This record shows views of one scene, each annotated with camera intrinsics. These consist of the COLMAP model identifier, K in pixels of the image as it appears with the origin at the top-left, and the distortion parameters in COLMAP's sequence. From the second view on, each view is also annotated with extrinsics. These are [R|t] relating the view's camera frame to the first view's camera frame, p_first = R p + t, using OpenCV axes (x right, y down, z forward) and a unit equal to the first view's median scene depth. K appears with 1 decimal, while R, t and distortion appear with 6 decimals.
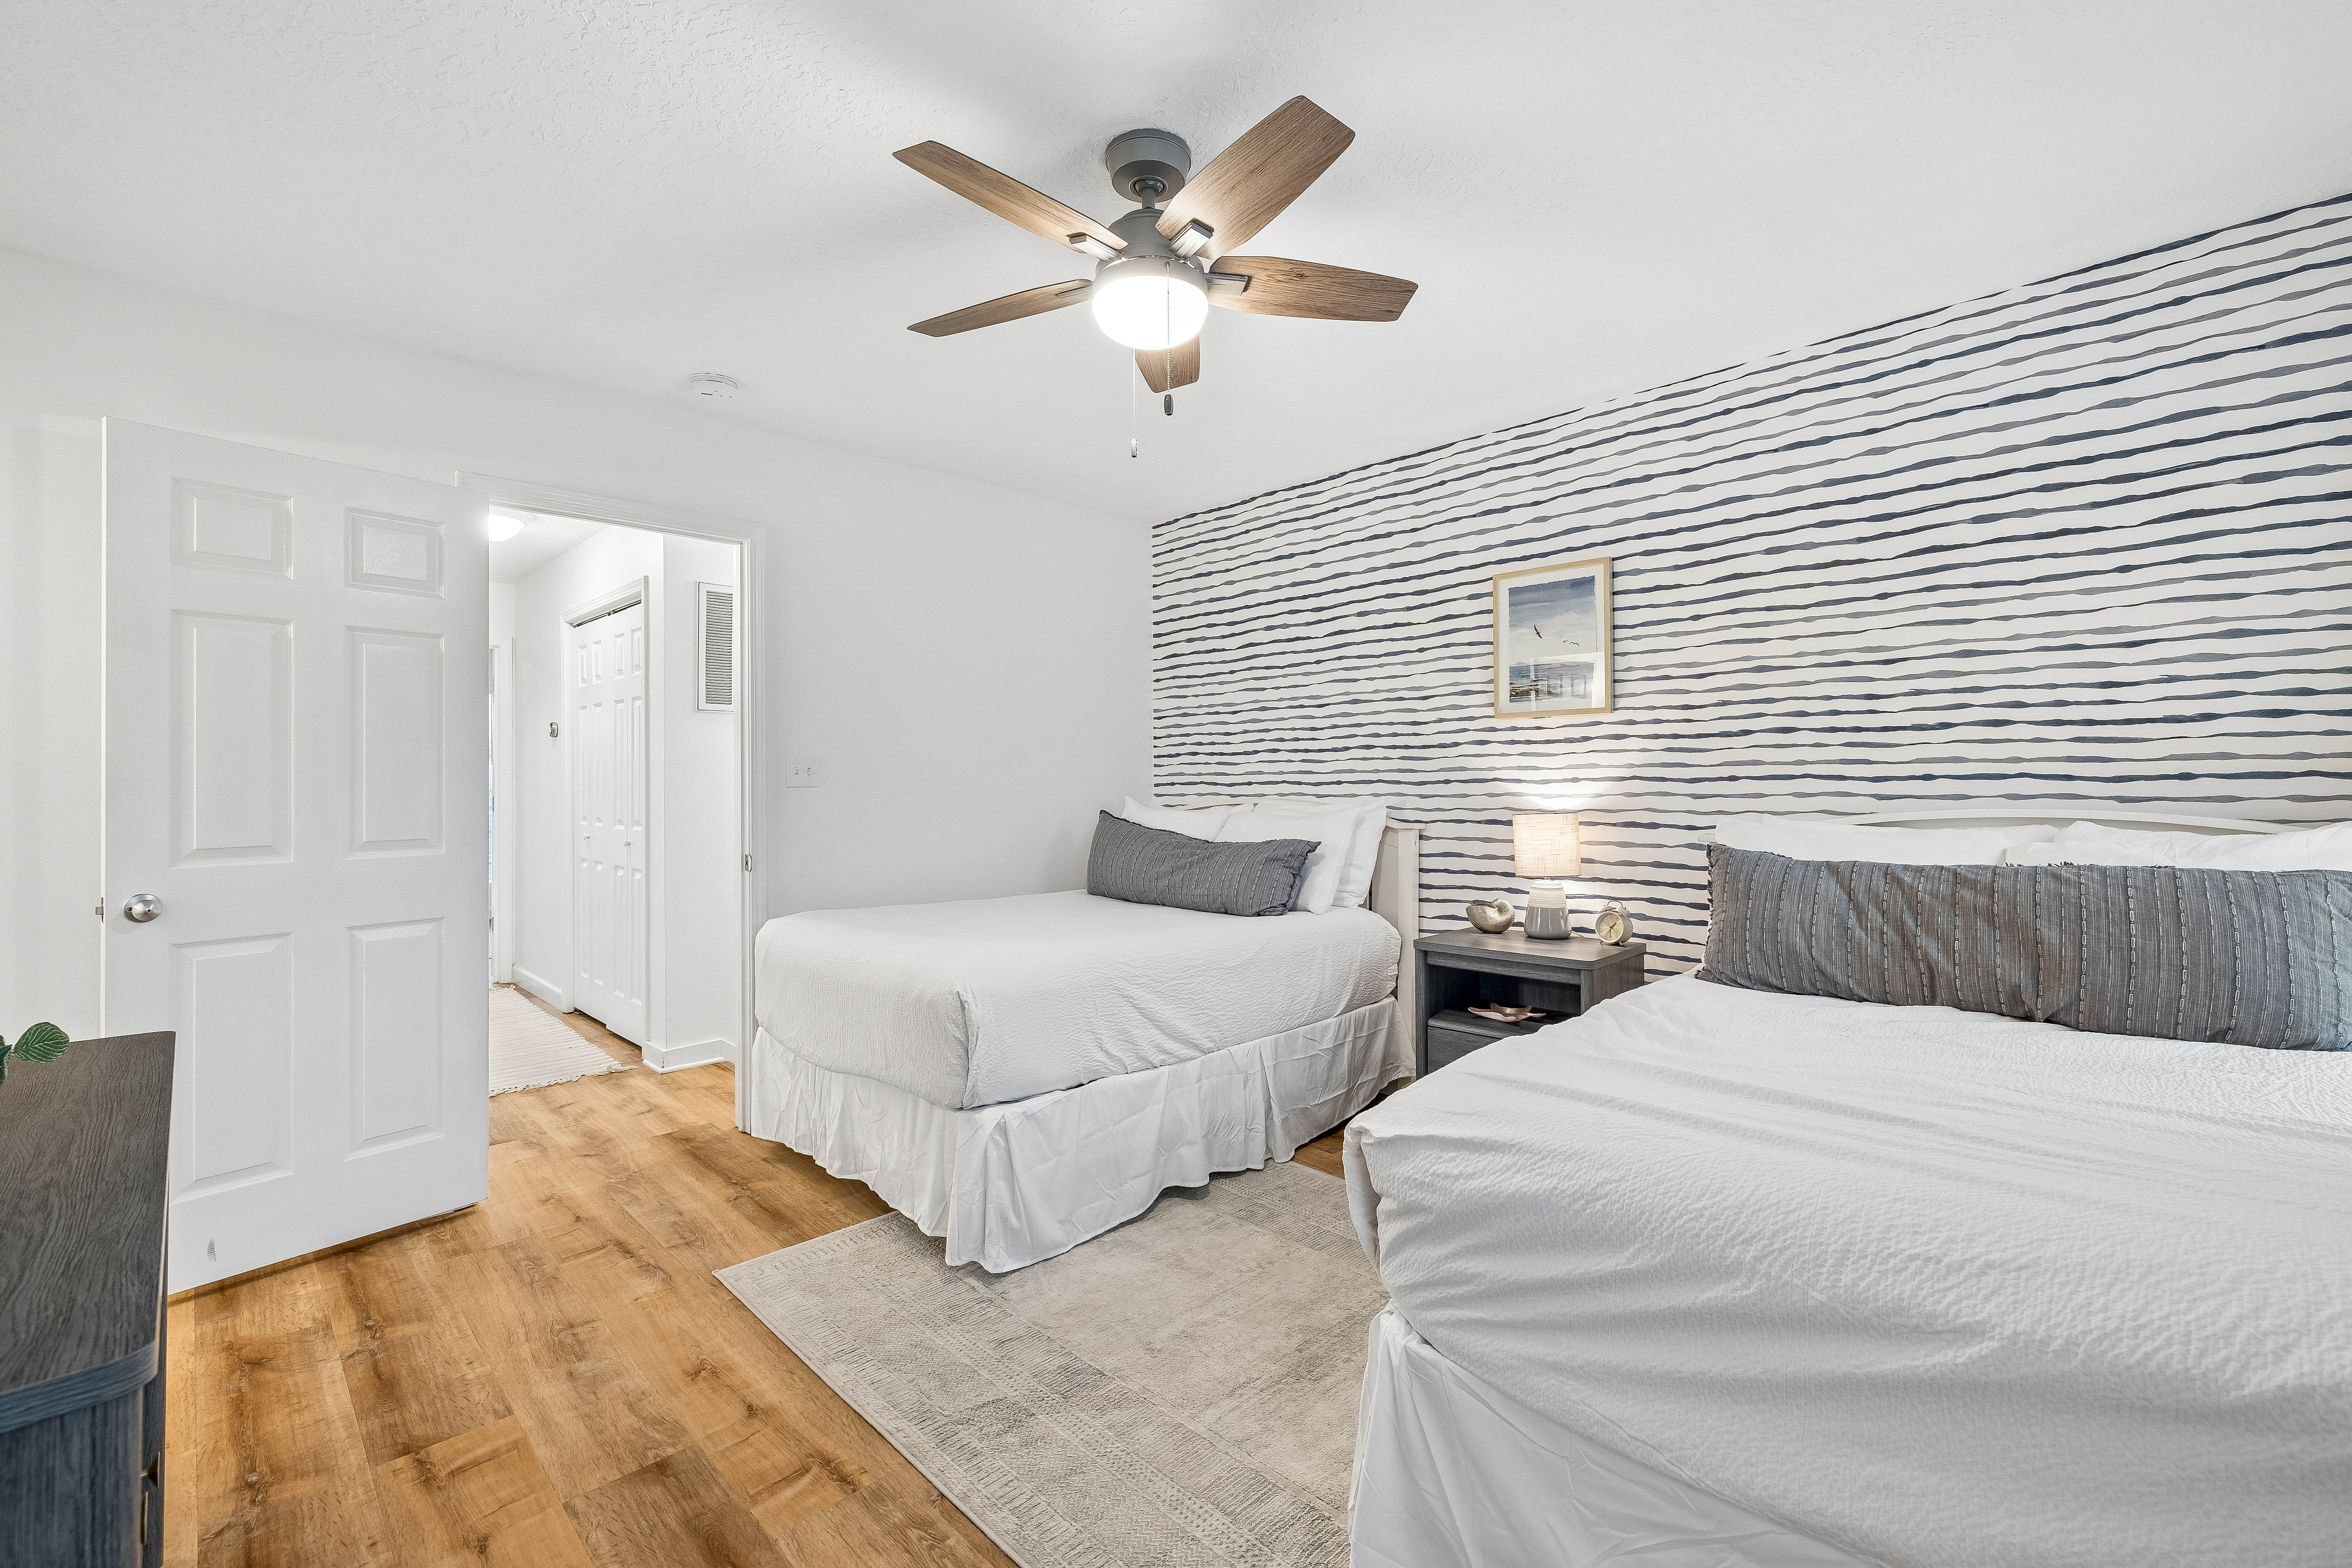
lens RADIAL K [[977.1, 0, 1139.1], [0, 977.1, 778.3], [0, 0, 1]] dist [-0.002721, -0.000553]
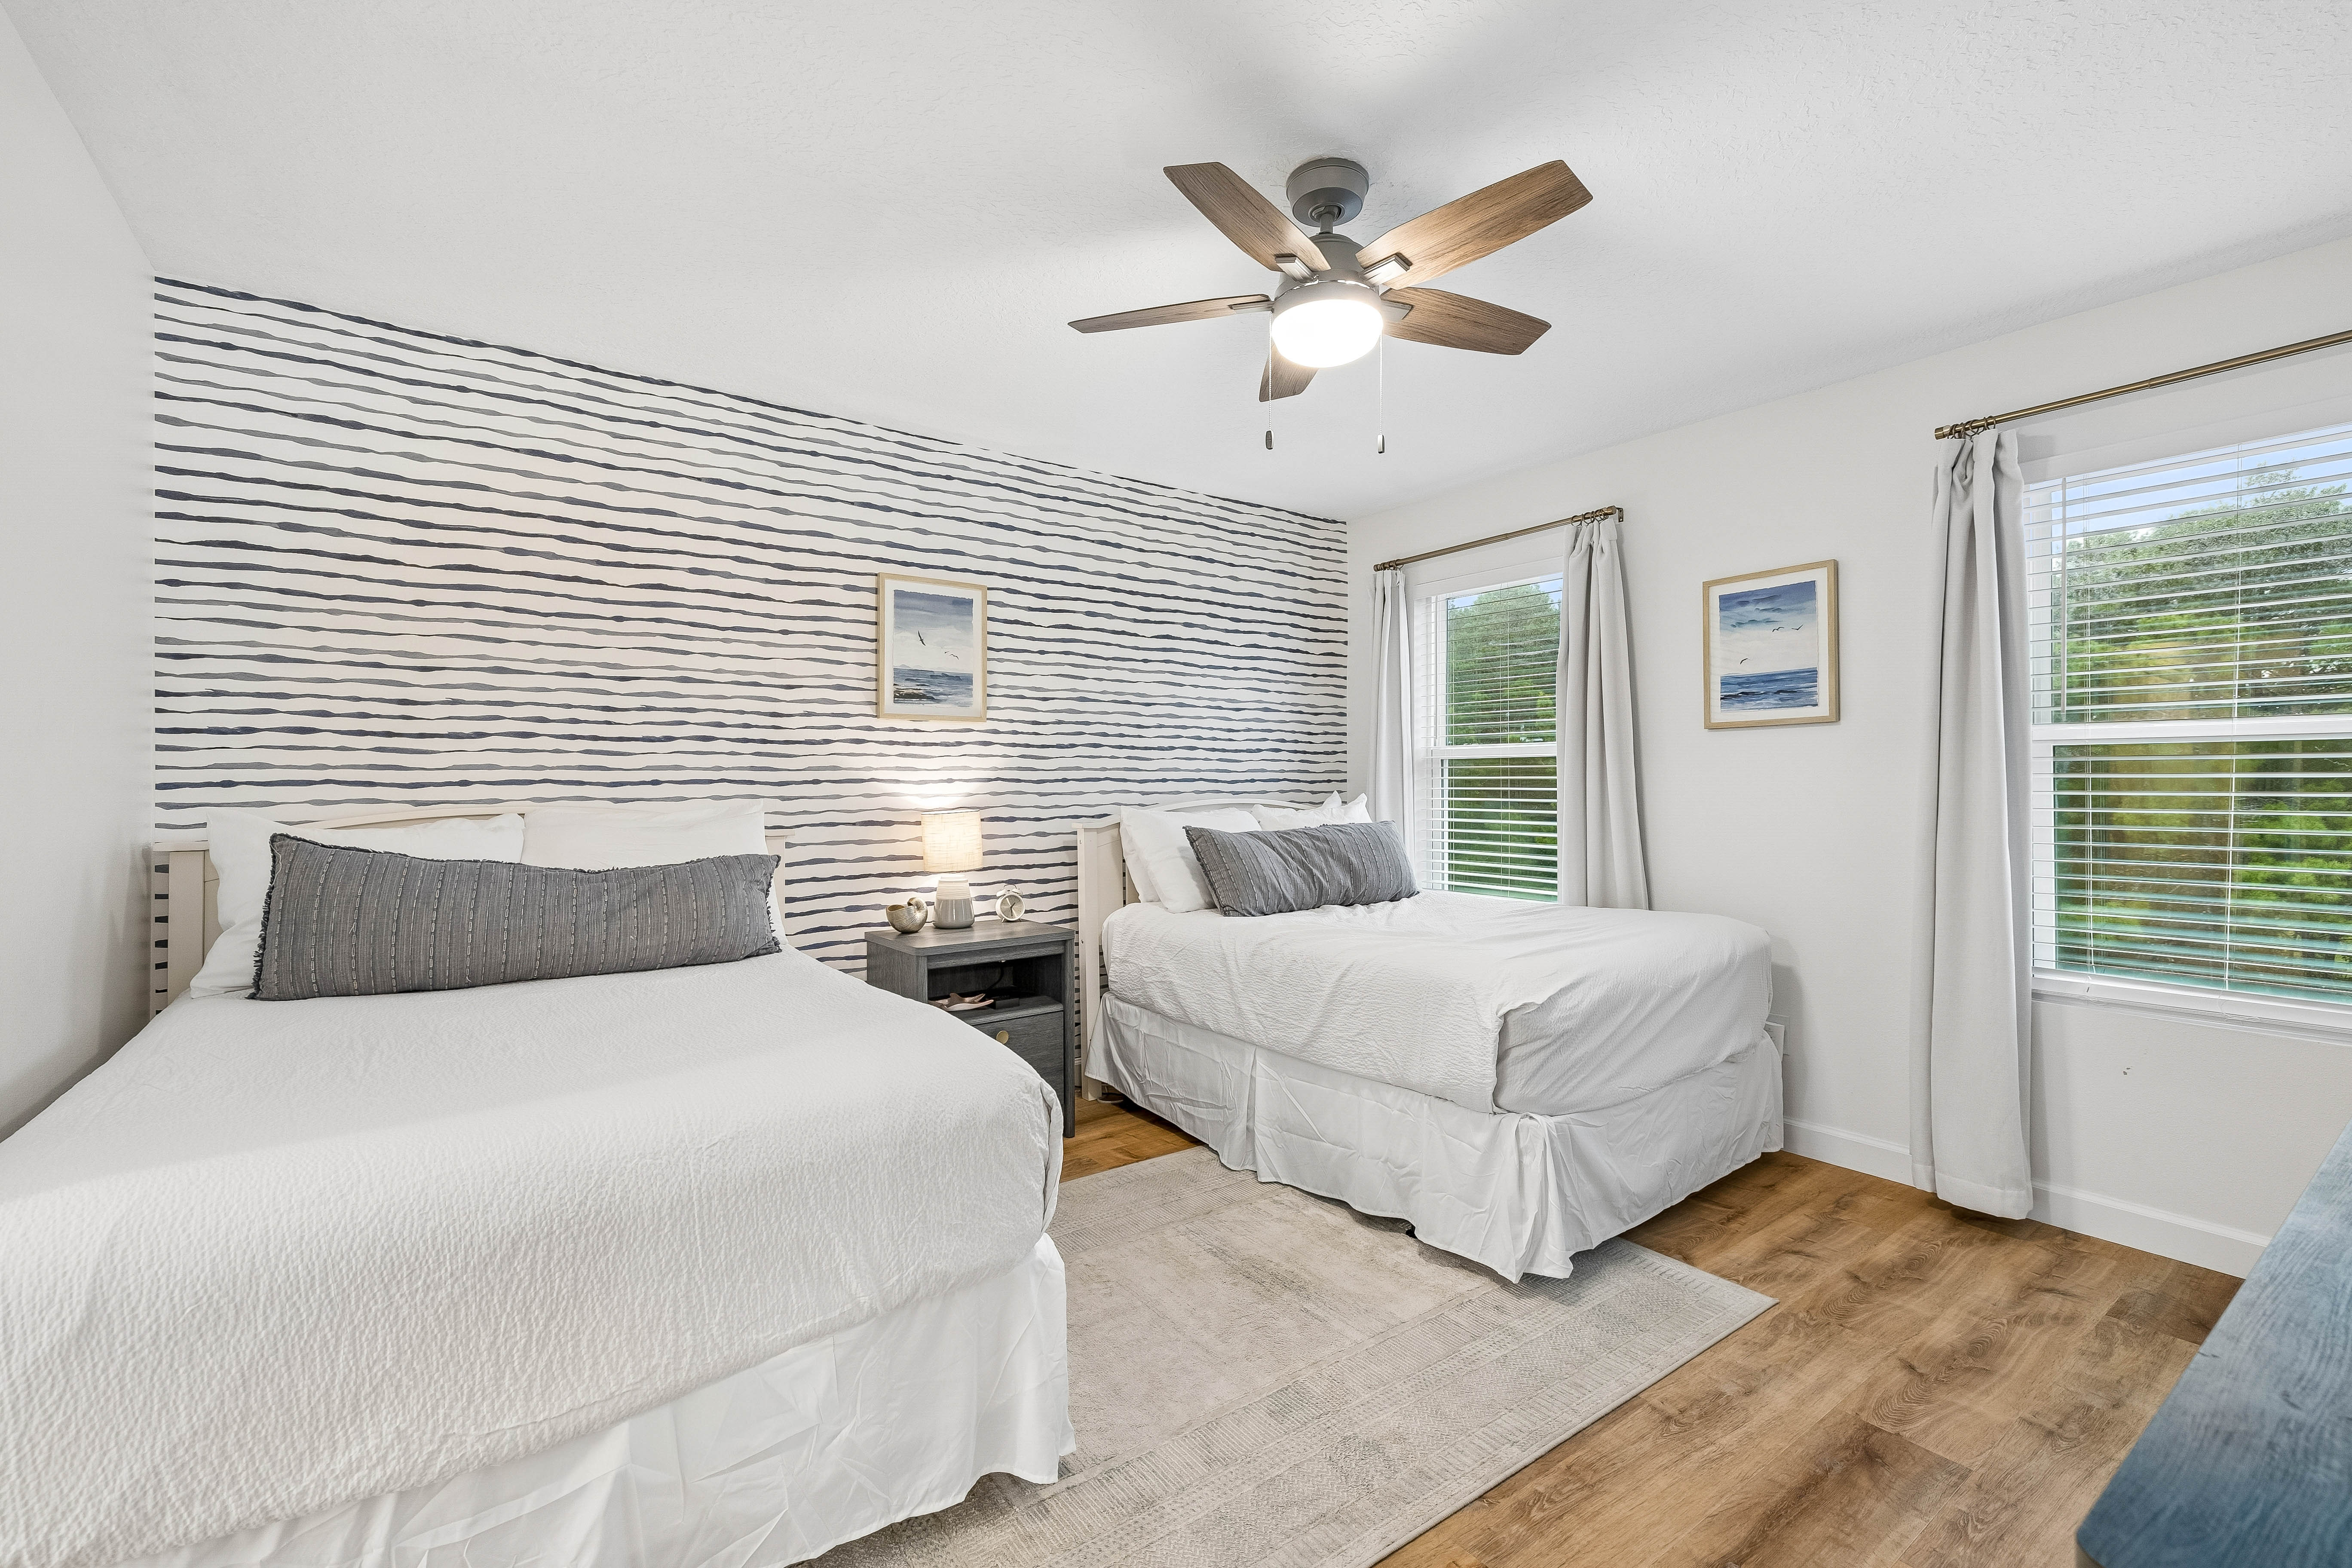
lens RADIAL K [[977.1, 0, 1139.1], [0, 977.1, 778.3], [0, 0, 1]] dist [-0.002721, -0.000553]
pose [[0.162723, 0.010747, 0.986613, -0.573580], [-0.002866, 0.999942, -0.010420, 0.009449], [-0.986668, -0.001132, 0.162745, 0.591811]]
